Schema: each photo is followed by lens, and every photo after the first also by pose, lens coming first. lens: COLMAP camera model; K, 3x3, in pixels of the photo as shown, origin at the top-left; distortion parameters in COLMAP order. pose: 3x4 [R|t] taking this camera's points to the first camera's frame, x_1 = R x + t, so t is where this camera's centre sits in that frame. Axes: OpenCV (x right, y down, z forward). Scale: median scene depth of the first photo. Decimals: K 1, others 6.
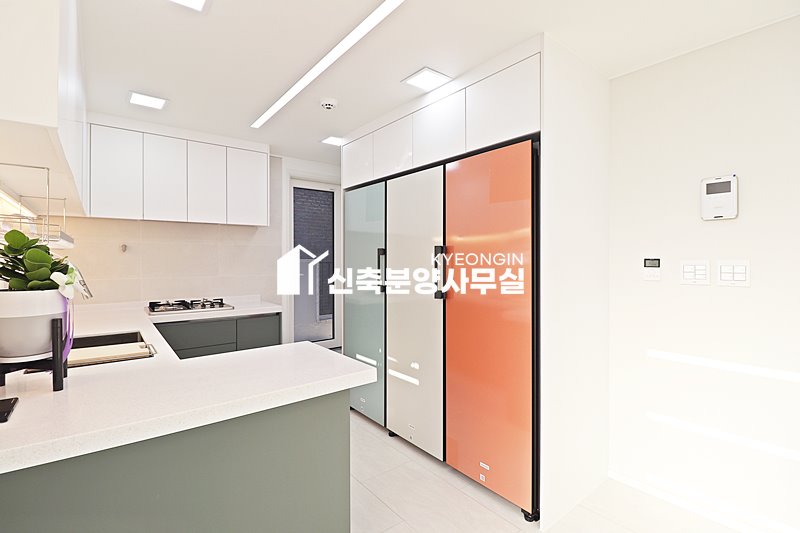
lens RADIAL K [[377.4, 0, 402.3], [0, 377.4, 261.4], [0, 0, 1]] dist [0.004152, -0.000010]
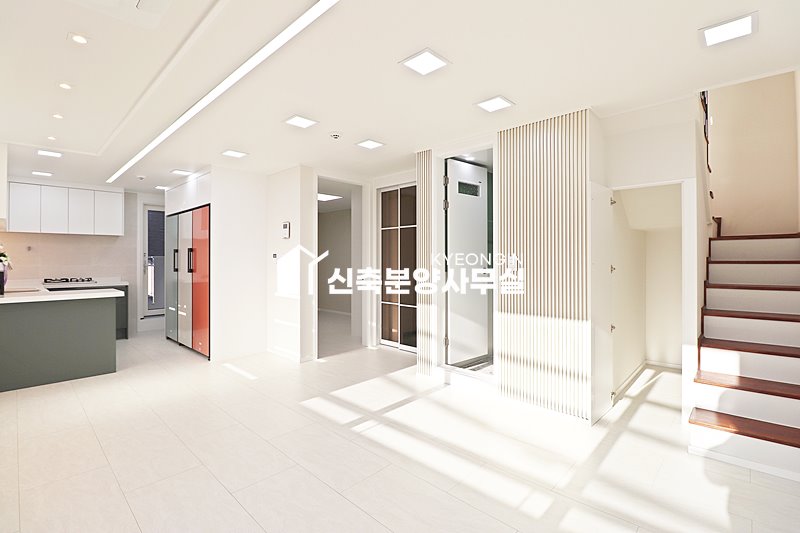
lens RADIAL K [[371.6, 0, 409.6], [0, 371.6, 257.7], [0, 0, 1]] dist [-0.026532, -0.000234]
pose [[0.985627, -0.001916, 0.168925, 0.808279], [0.003740, 0.999938, -0.010480, 0.034097], [-0.168894, 0.010961, 0.985573, -1.056938]]
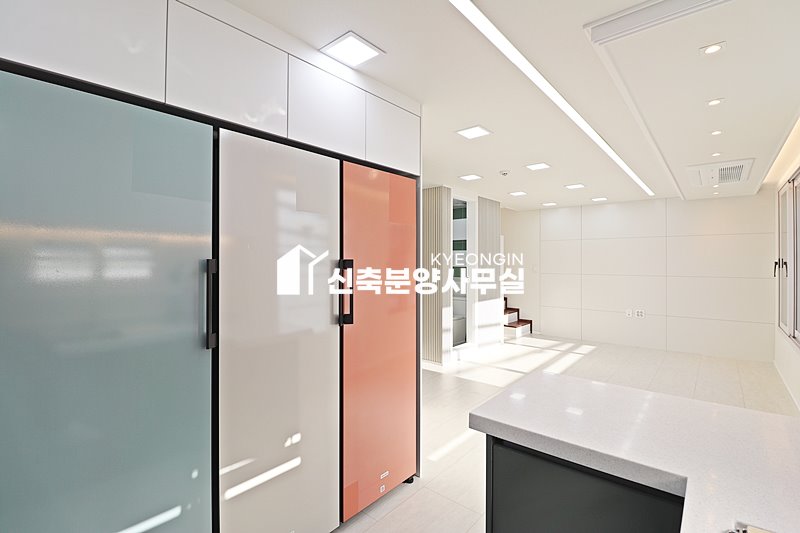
lens RADIAL K [[372.7, 0, 398.0], [0, 372.7, 257.3], [0, 0, 1]] dist [0.000988, -0.016677]
pose [[-0.200164, 0.005792, 0.979745, -0.578733], [0.002304, 0.999983, -0.005441, -0.034140], [-0.979760, 0.001168, -0.200173, 0.858007]]
